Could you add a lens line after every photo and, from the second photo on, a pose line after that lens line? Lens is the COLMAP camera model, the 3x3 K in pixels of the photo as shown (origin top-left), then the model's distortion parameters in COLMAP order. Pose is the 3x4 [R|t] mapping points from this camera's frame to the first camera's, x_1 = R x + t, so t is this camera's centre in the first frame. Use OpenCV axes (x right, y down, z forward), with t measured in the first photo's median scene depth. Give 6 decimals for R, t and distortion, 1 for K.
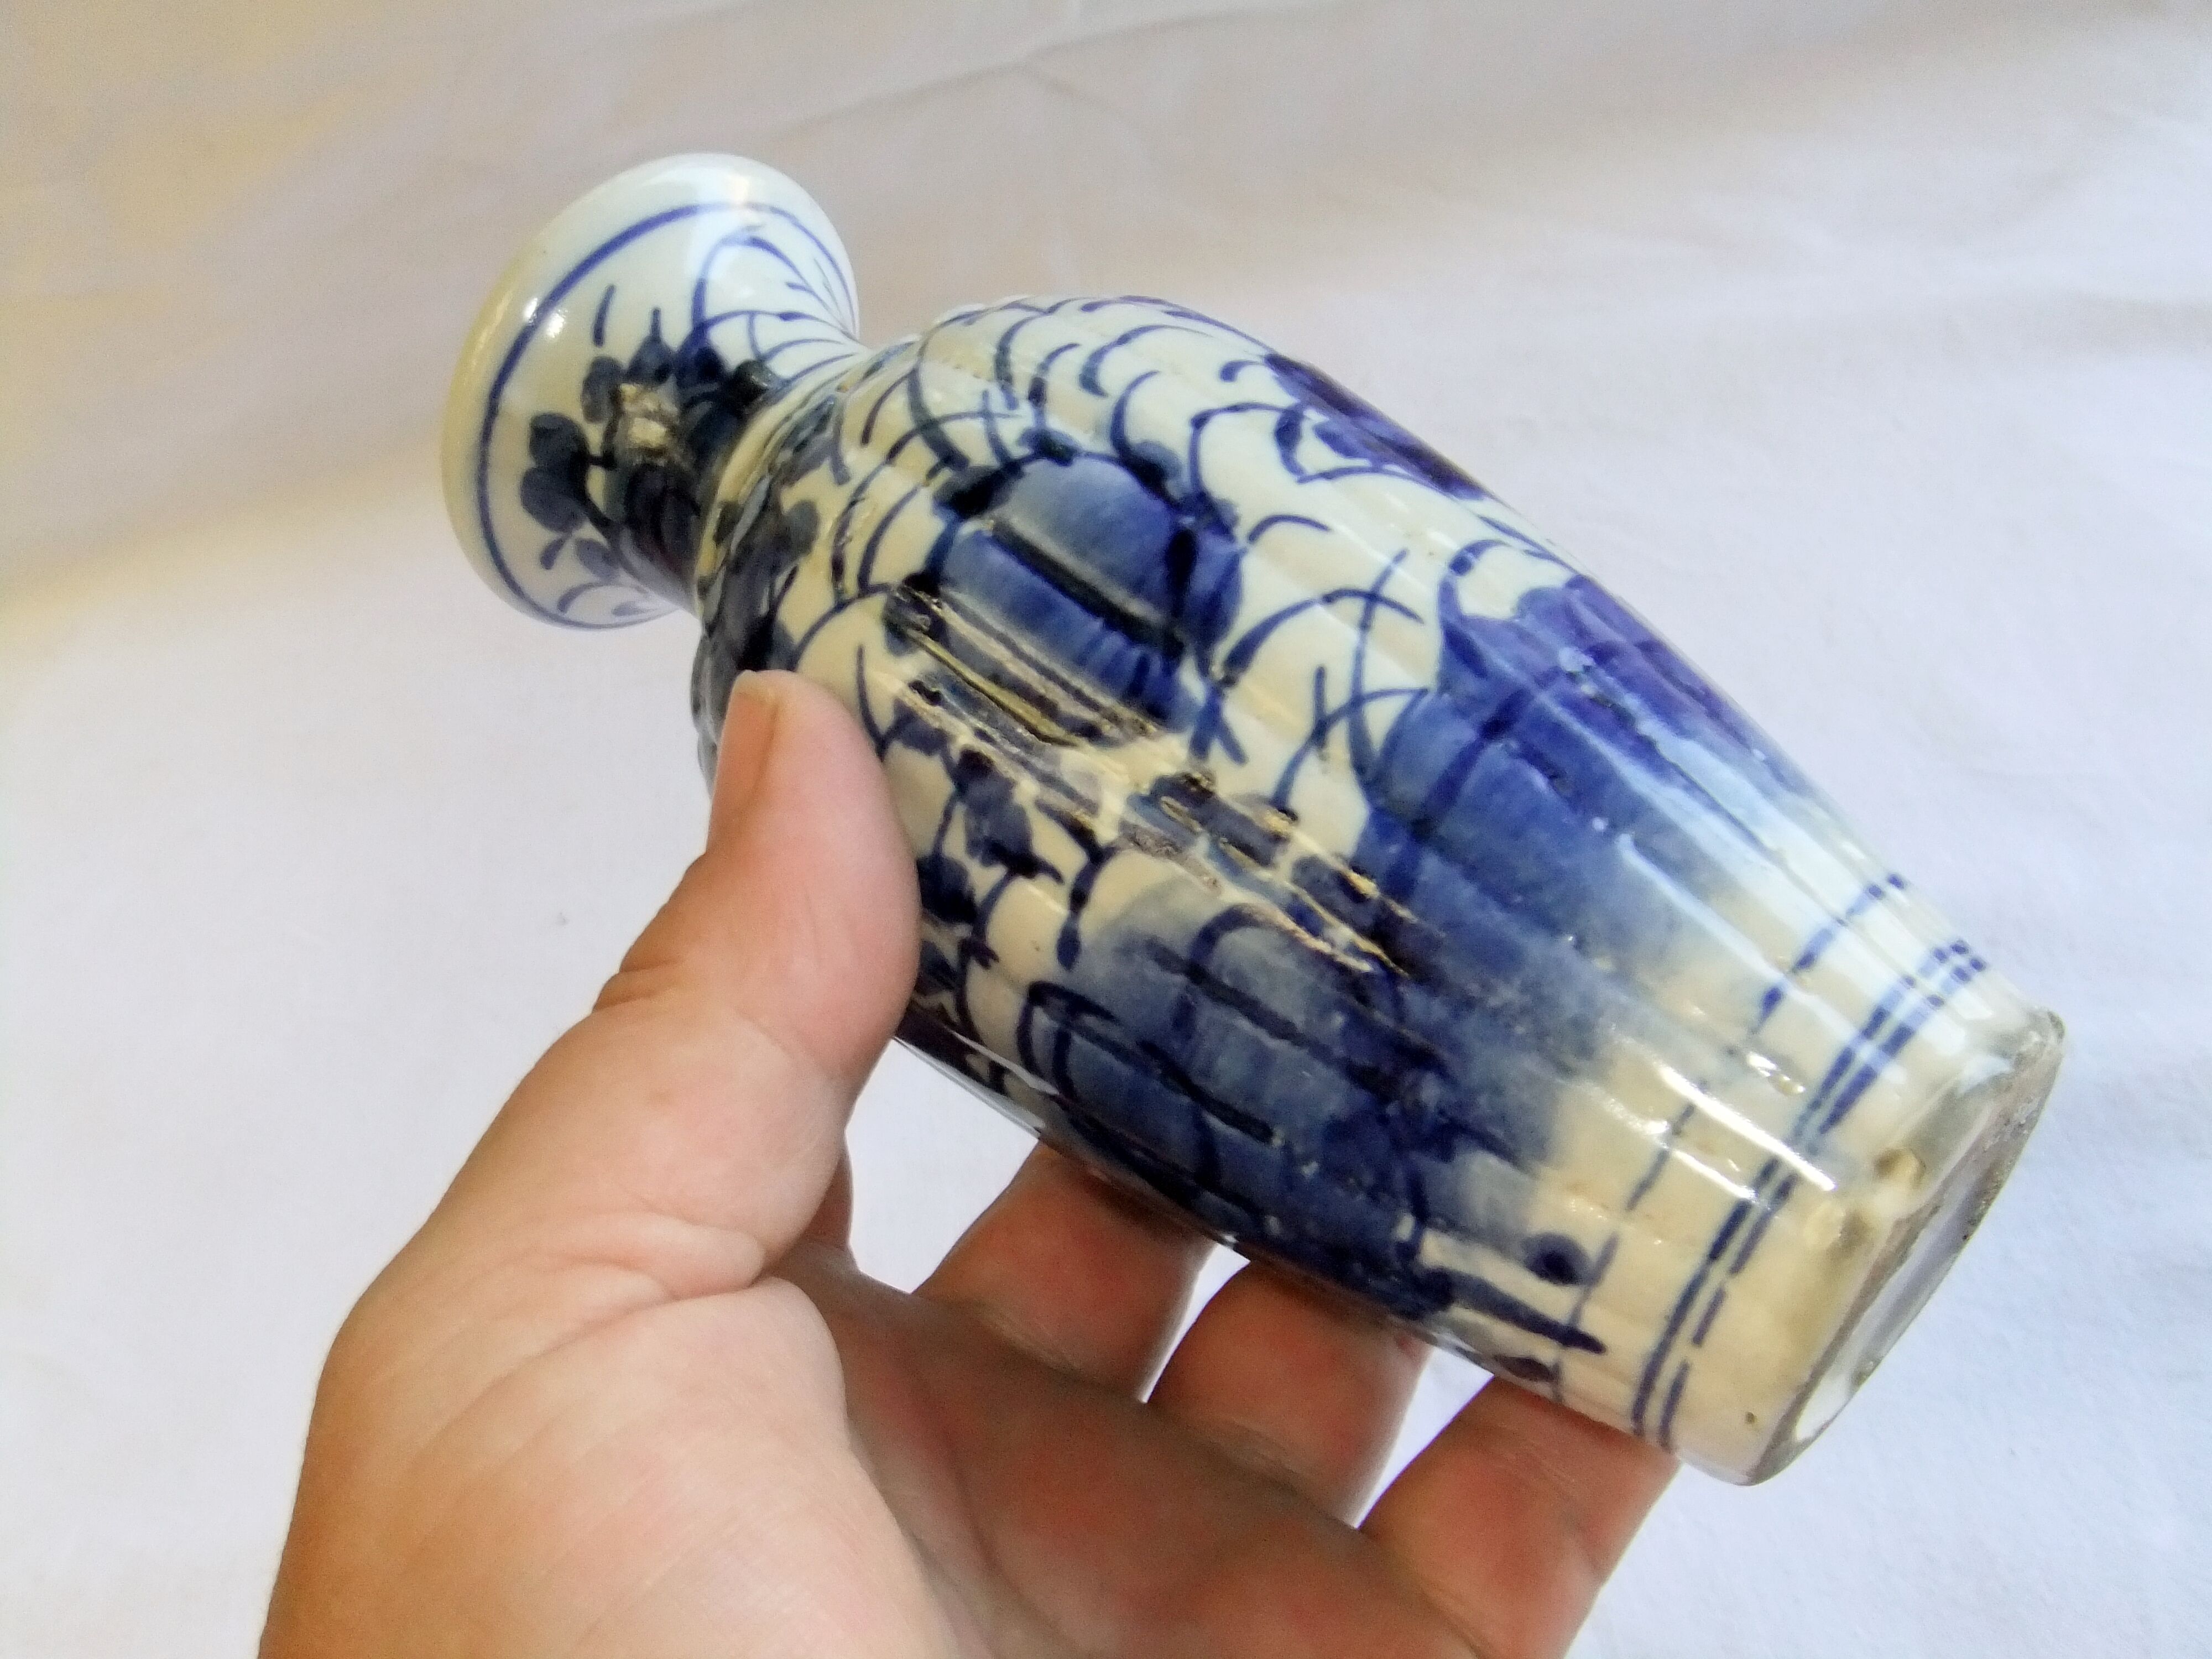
lens RADIAL K [[2463.9, 0, 1106.0], [0, 2463.9, 829.5], [0, 0, 1]] dist [-0.004288, -0.004953]
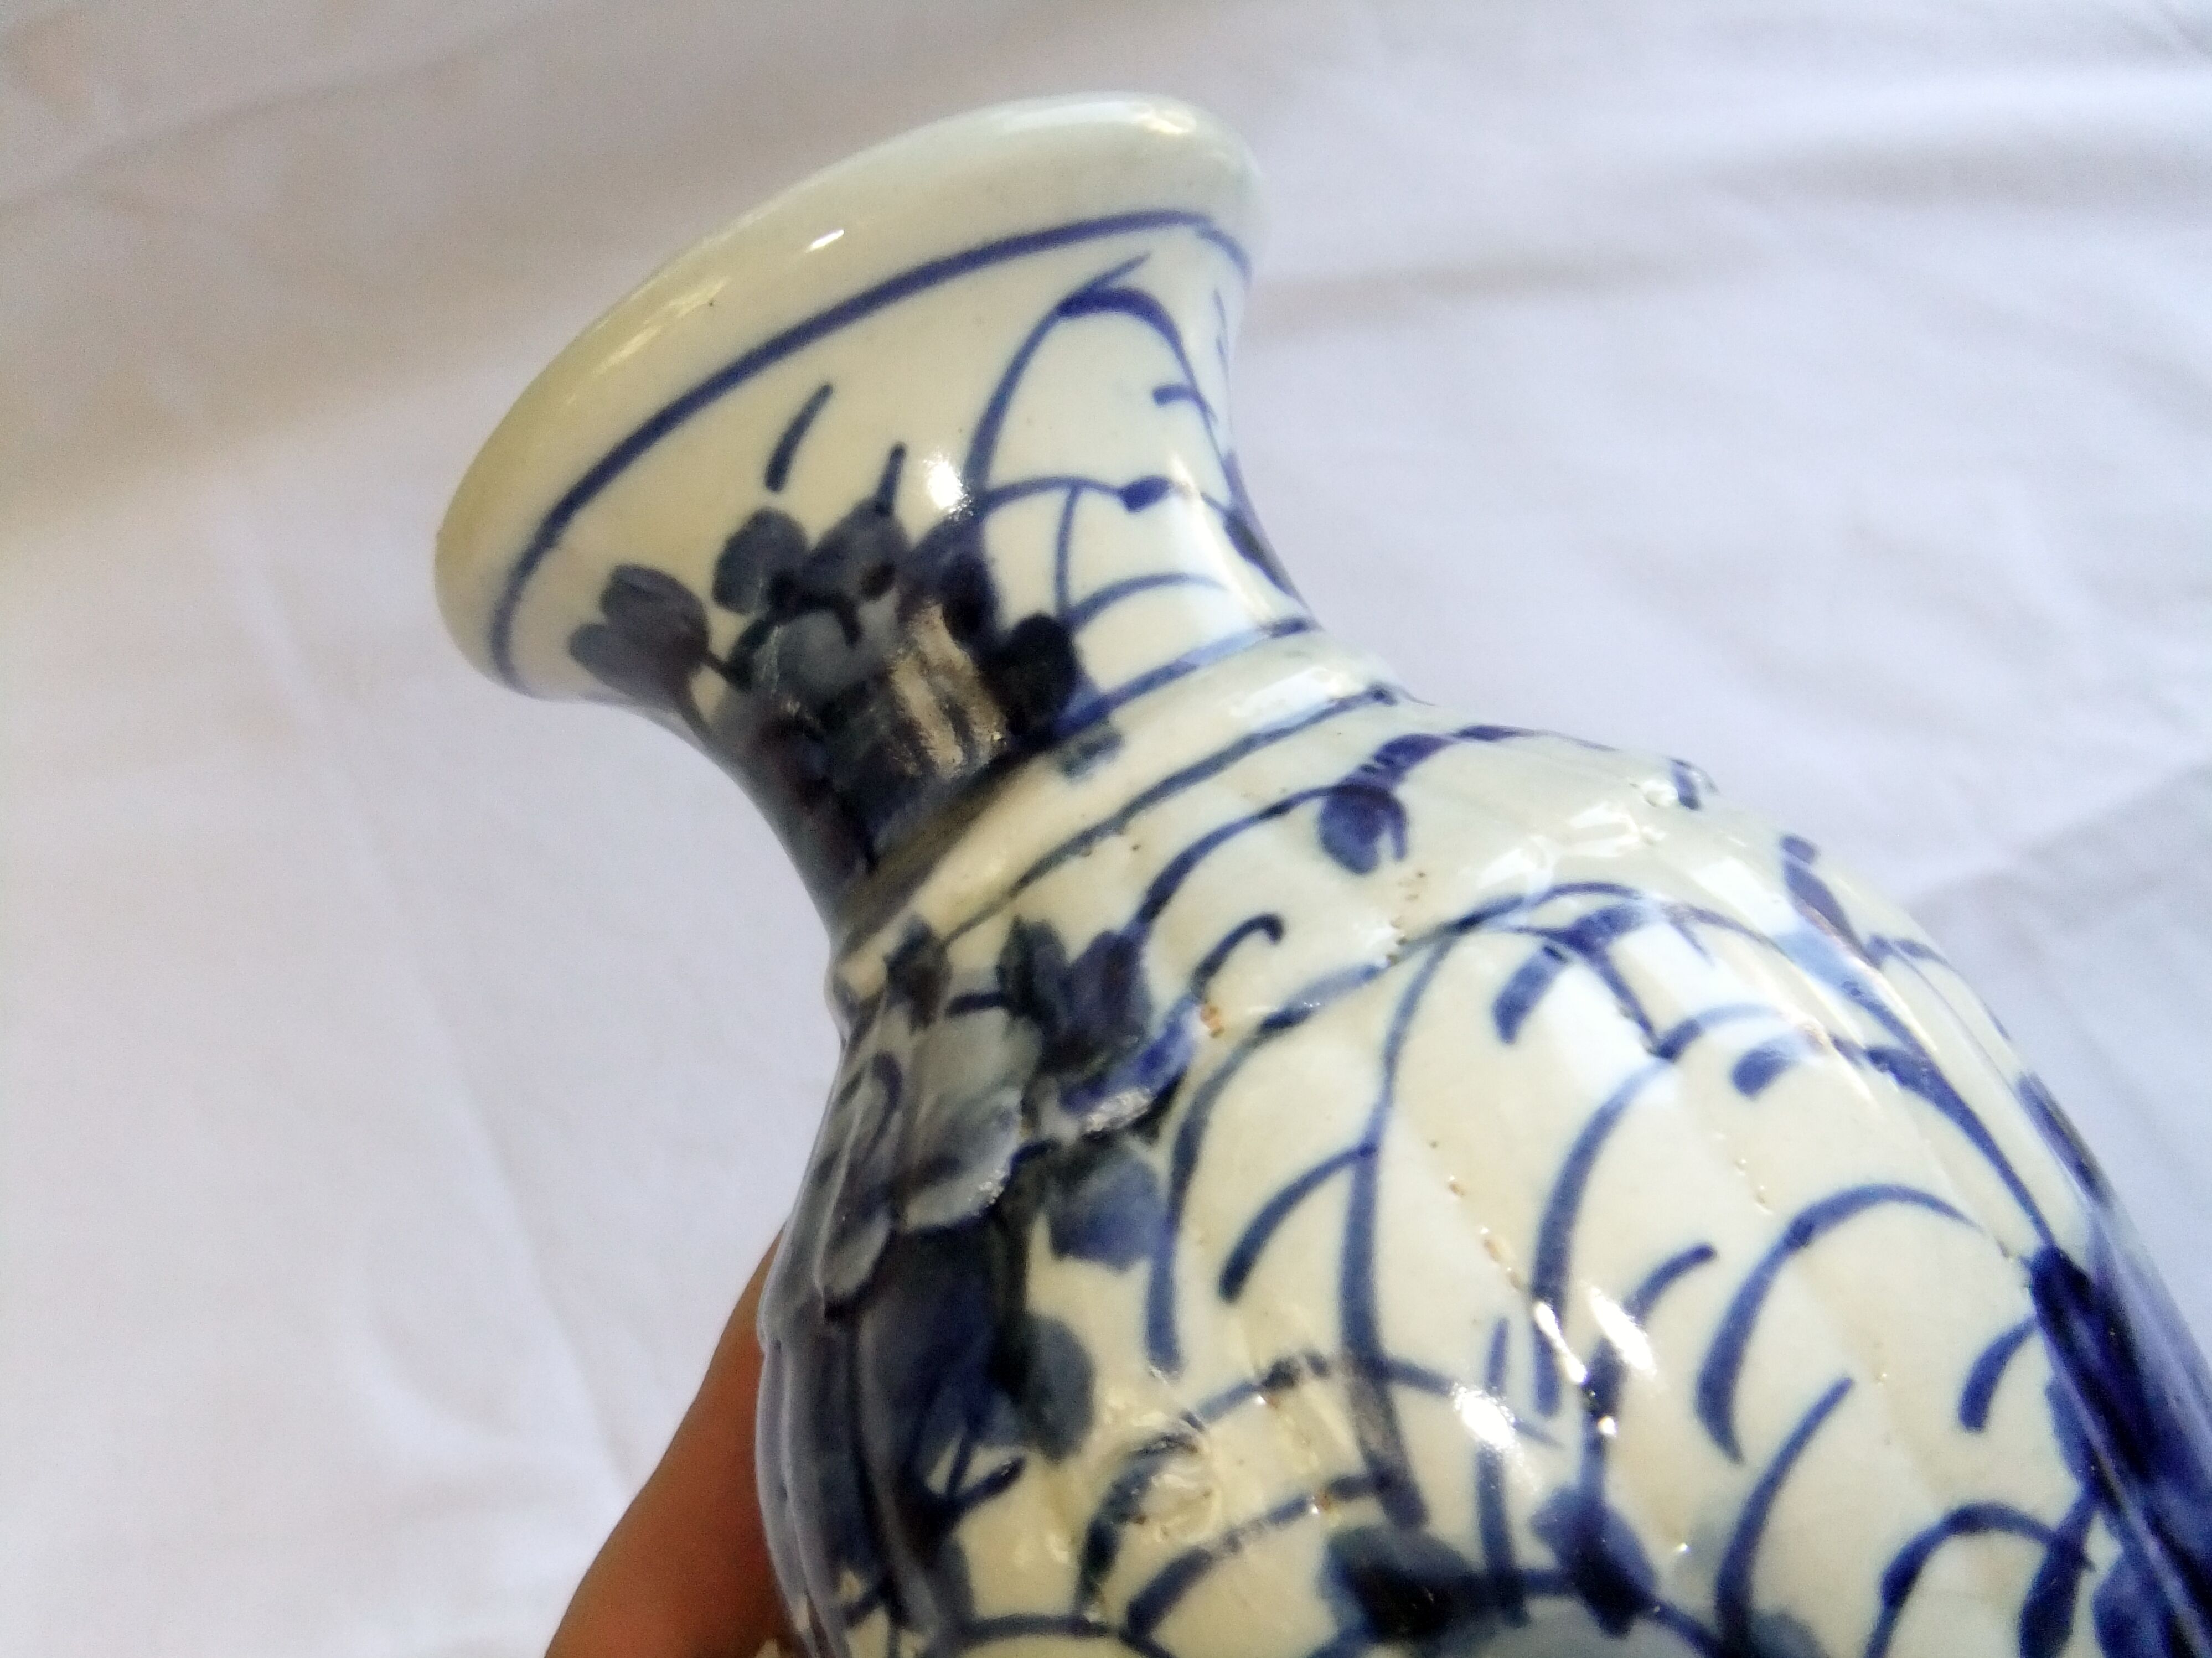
lens RADIAL K [[2370.0, 0, 1062.2], [0, 2370.0, 772.9], [0, 0, 1]] dist [0.008399, -0.002956]
pose [[0.952064, 0.294557, 0.082521, -0.199778], [-0.299509, 0.842772, 0.447247, -0.447484], [0.062193, -0.450524, 0.890596, 0.624863]]
